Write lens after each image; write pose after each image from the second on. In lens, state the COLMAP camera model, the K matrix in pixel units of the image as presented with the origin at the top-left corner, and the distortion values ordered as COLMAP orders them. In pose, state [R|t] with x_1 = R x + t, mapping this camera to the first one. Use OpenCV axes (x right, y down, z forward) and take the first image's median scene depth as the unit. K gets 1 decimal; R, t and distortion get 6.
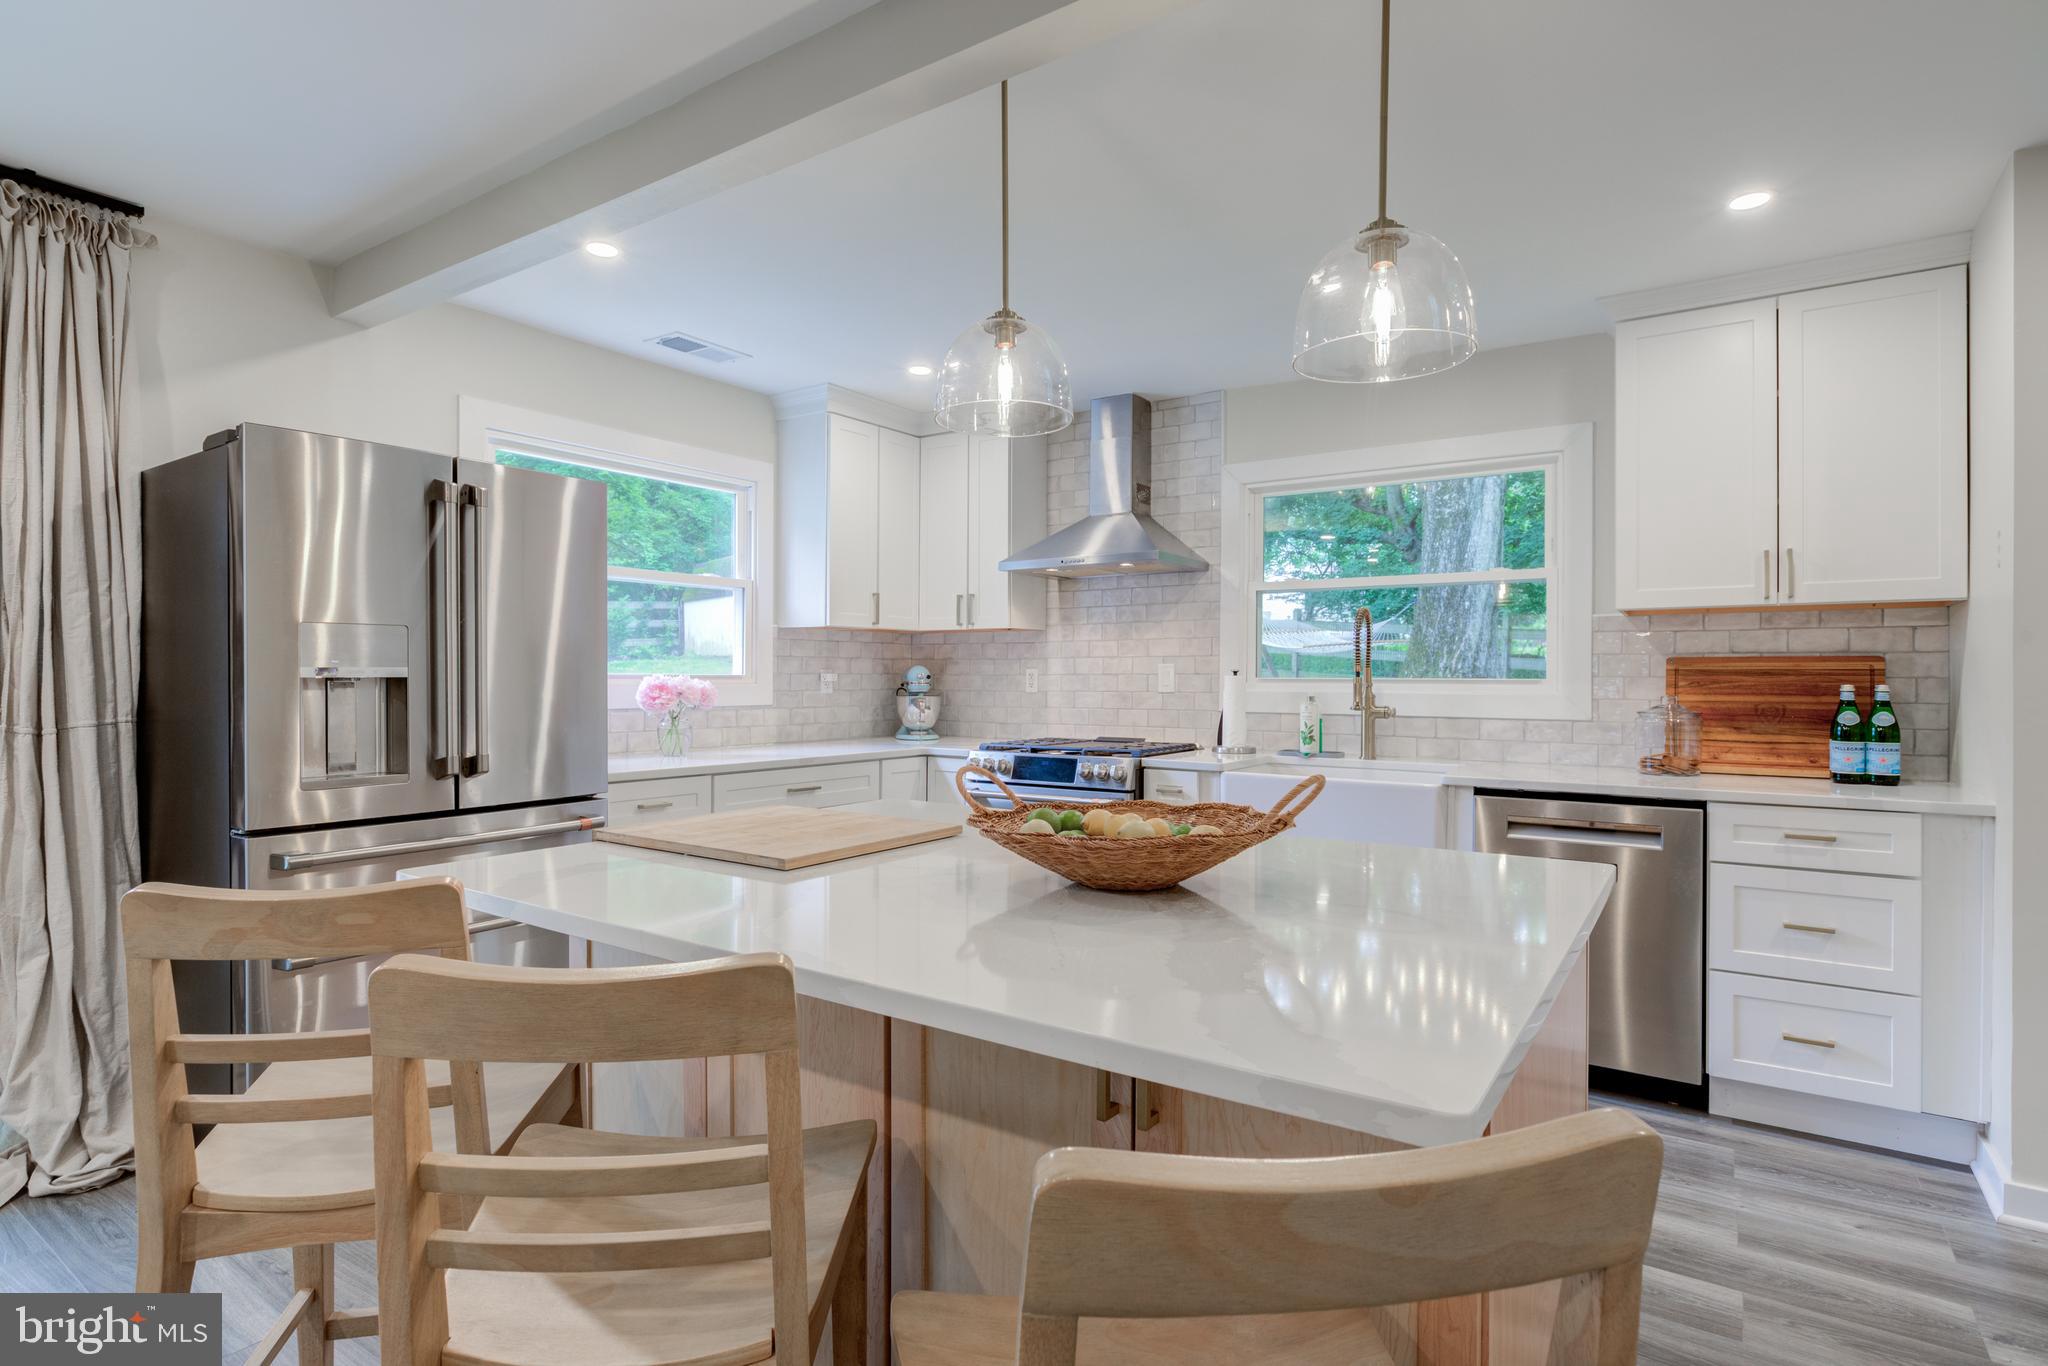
lens RADIAL K [[1037.8, 0, 1024.0], [0, 1037.8, 683.0], [0, 0, 1]] dist [-0.000036, -0.000040]
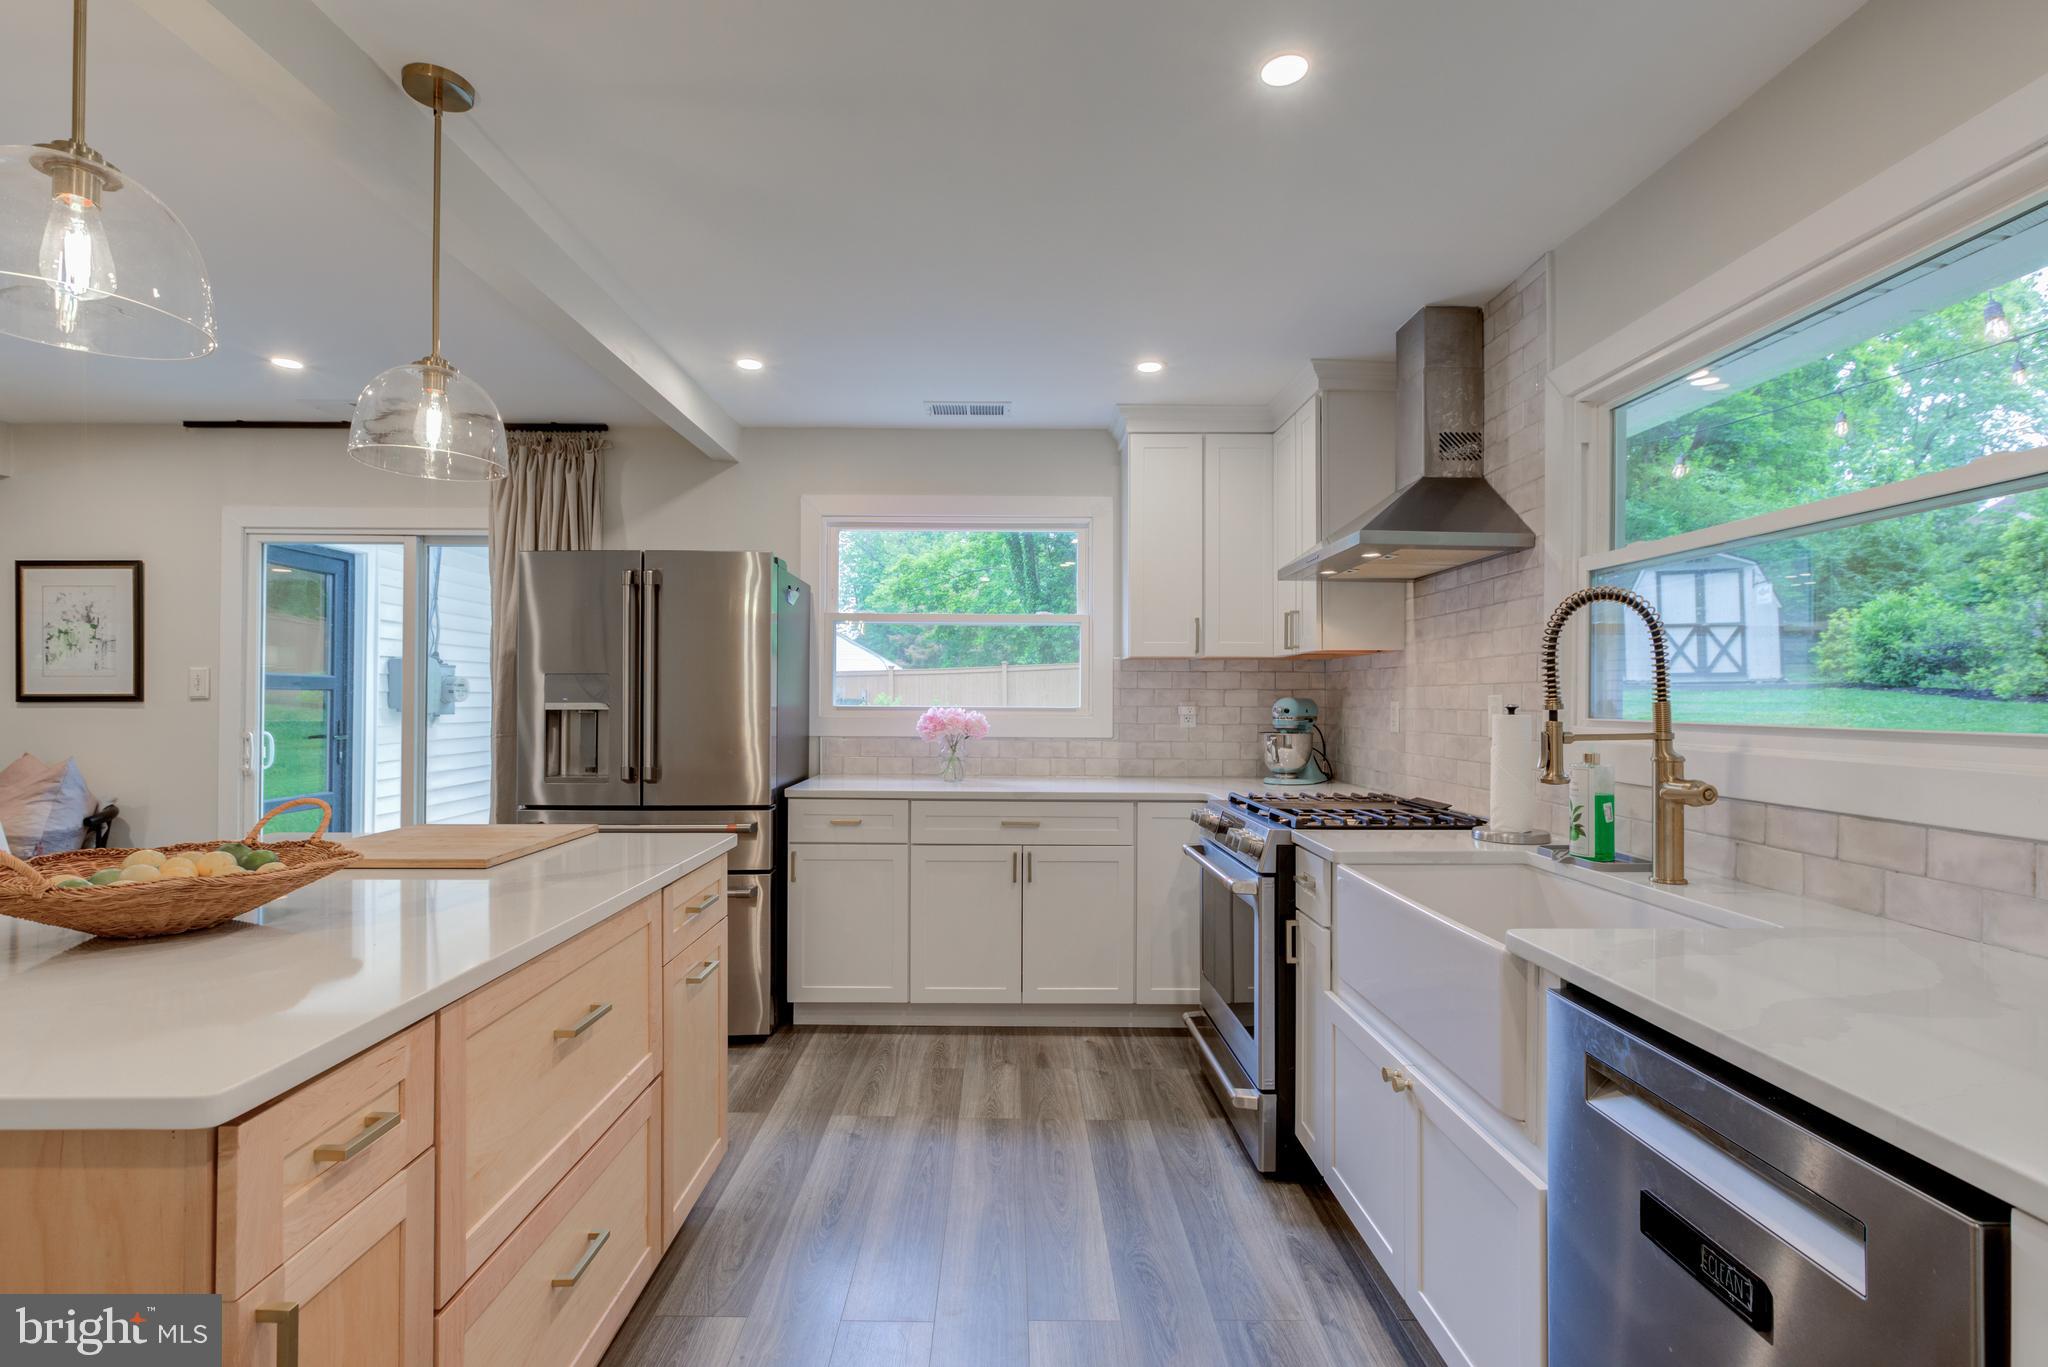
lens RADIAL K [[958.0, 0, 998.8], [0, 958.0, 689.9], [0, 0, 1]] dist [-0.005897, 0.006969]
pose [[0.566087, -0.007810, -0.824308, 0.527556], [-0.008483, 0.999847, -0.015299, -0.011366], [0.824302, 0.015653, 0.565934, 0.455769]]
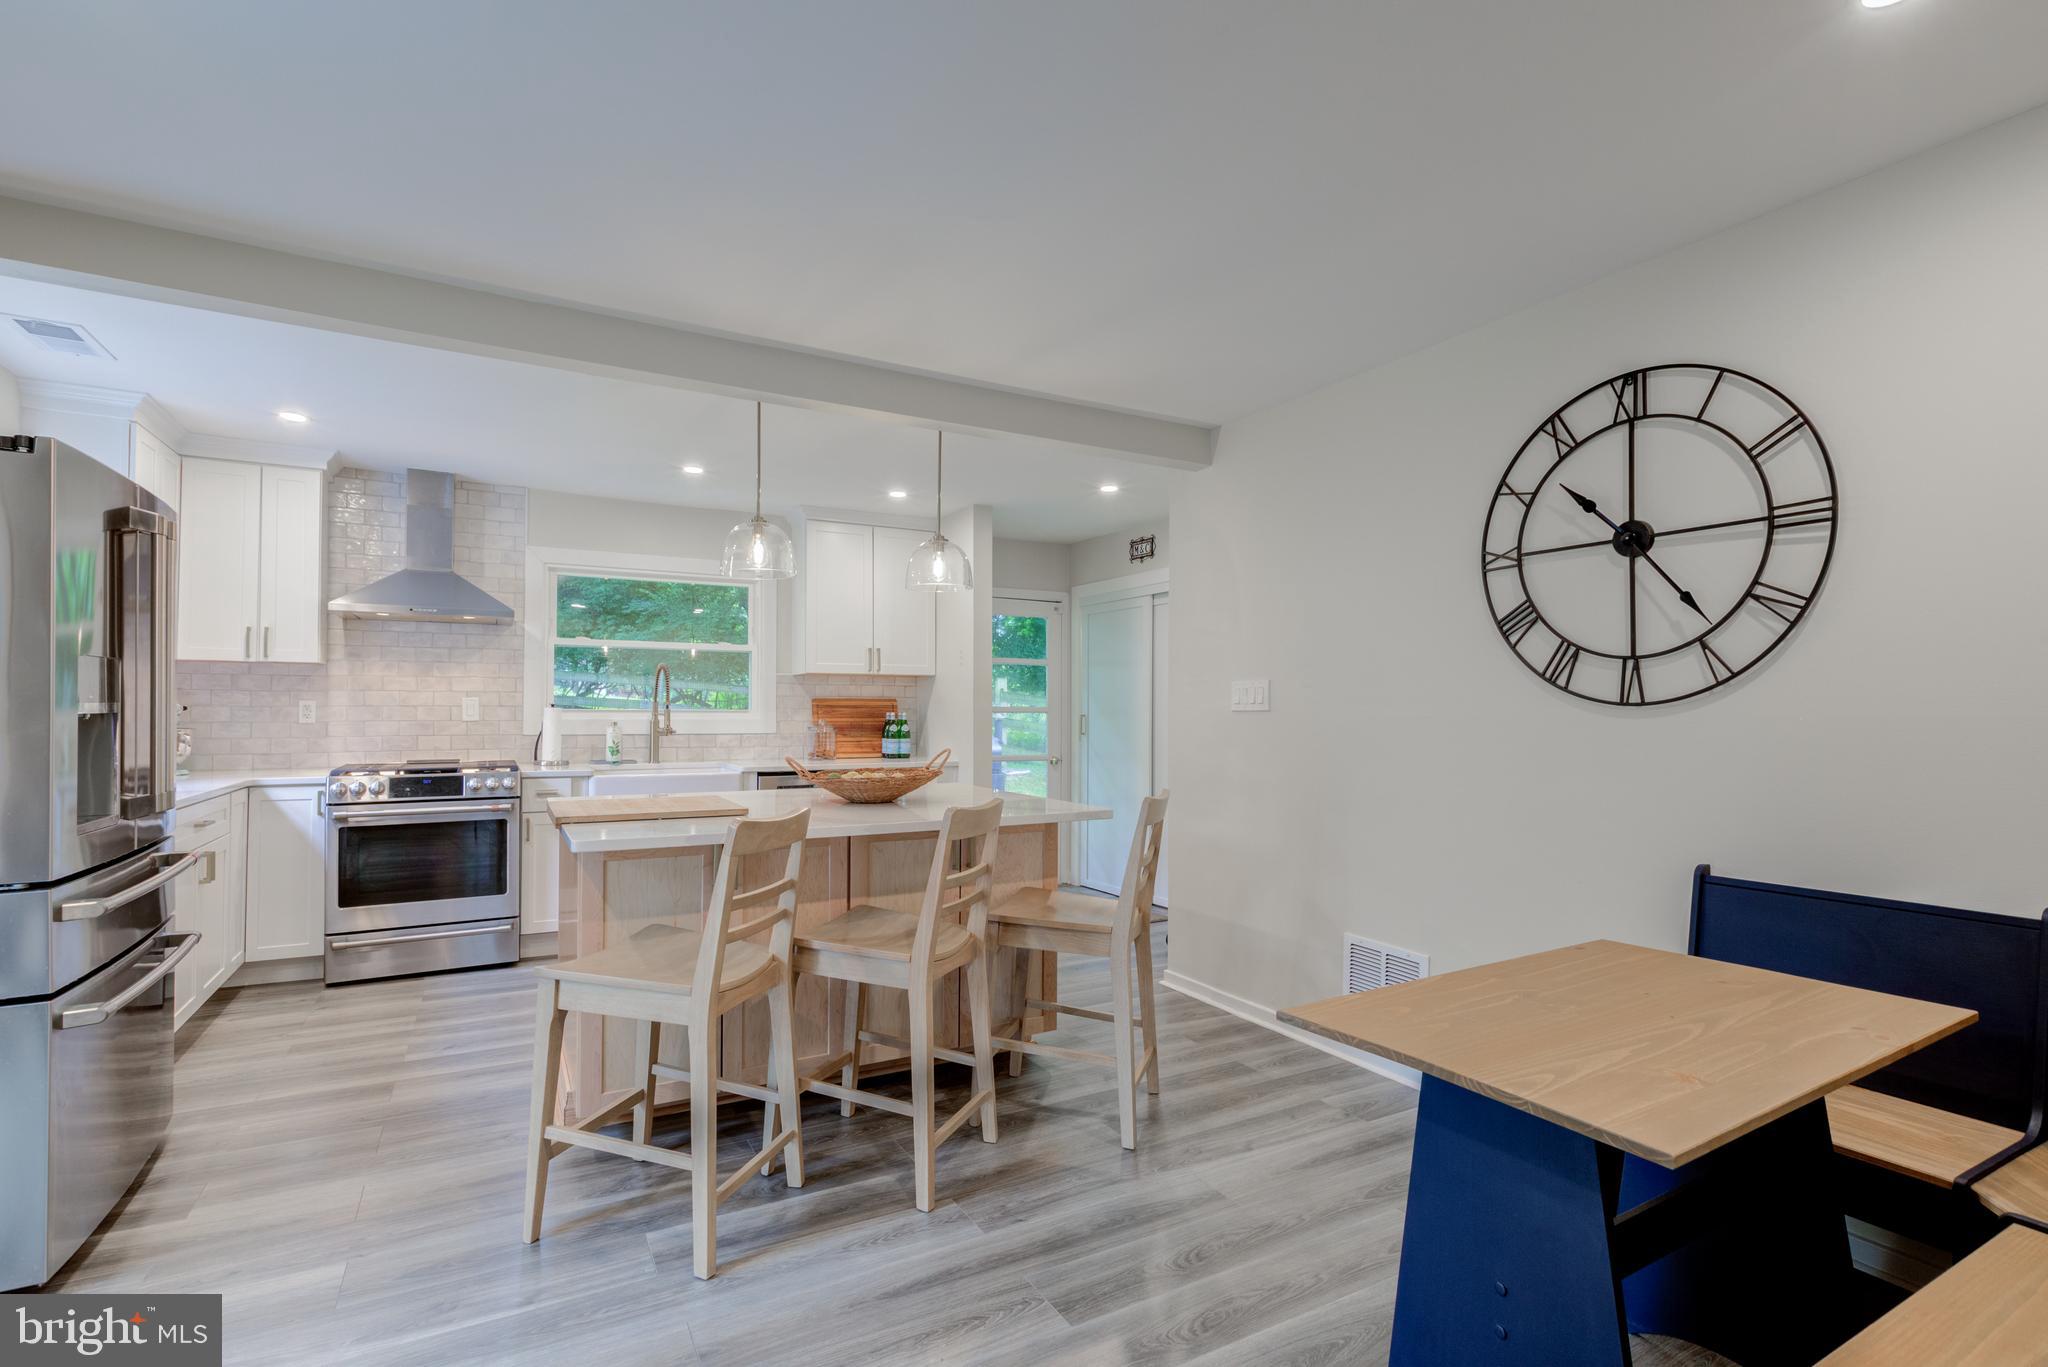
lens RADIAL K [[951.3, 0, 1017.8], [0, 951.3, 699.8], [0, 0, 1]] dist [-0.014000, 0.012395]
pose [[0.447150, 0.007470, 0.894428, -0.660761], [0.002867, 0.999948, -0.009785, -0.003716], [-0.894454, 0.006939, 0.447105, -0.089171]]
